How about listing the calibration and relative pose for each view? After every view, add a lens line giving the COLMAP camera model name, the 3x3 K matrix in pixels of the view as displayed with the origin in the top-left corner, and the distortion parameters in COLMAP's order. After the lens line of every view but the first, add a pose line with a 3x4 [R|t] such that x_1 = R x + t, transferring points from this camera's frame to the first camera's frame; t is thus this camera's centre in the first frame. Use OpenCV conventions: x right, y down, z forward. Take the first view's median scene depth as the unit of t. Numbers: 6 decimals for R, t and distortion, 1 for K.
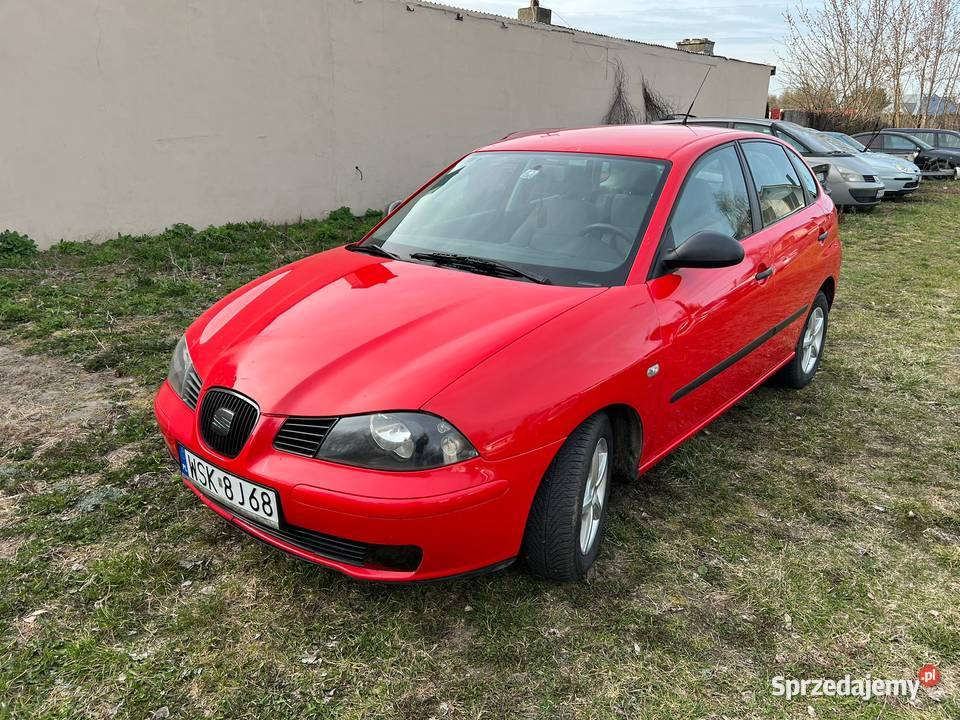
lens RADIAL K [[718.3, 0, 475.9], [0, 718.3, 366.6], [0, 0, 1]] dist [0.045232, -0.048883]
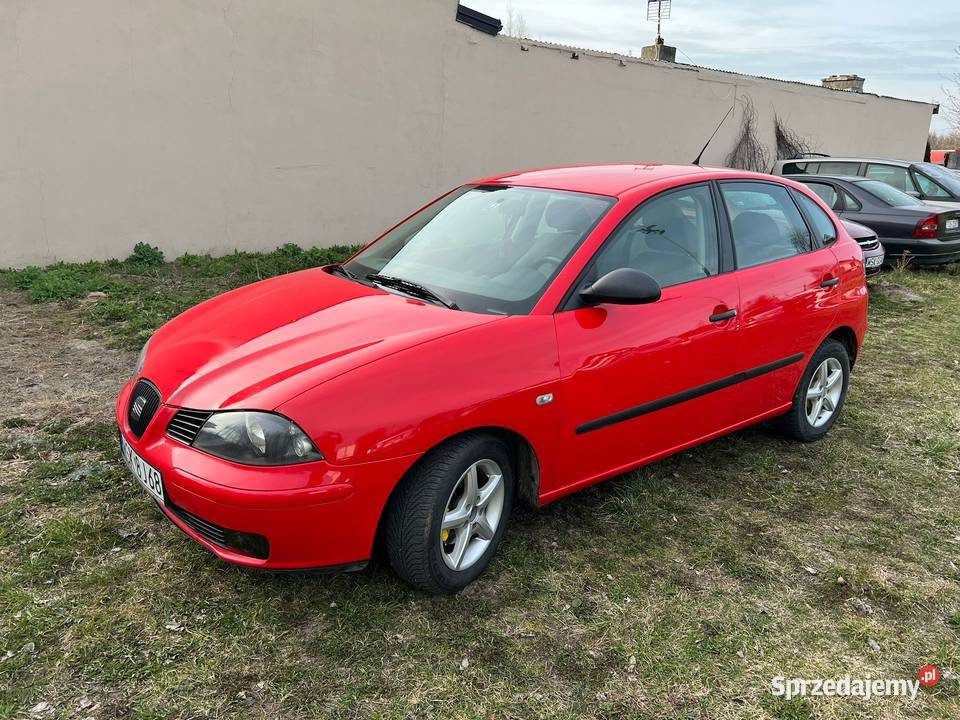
lens RADIAL K [[718.3, 0, 475.9], [0, 718.3, 366.6], [0, 0, 1]] dist [0.045232, -0.048883]
pose [[0.976547, 0.078102, -0.200638, 0.320341], [-0.086672, 0.995647, -0.034279, 0.002841], [0.197087, 0.050864, 0.979066, -0.017315]]
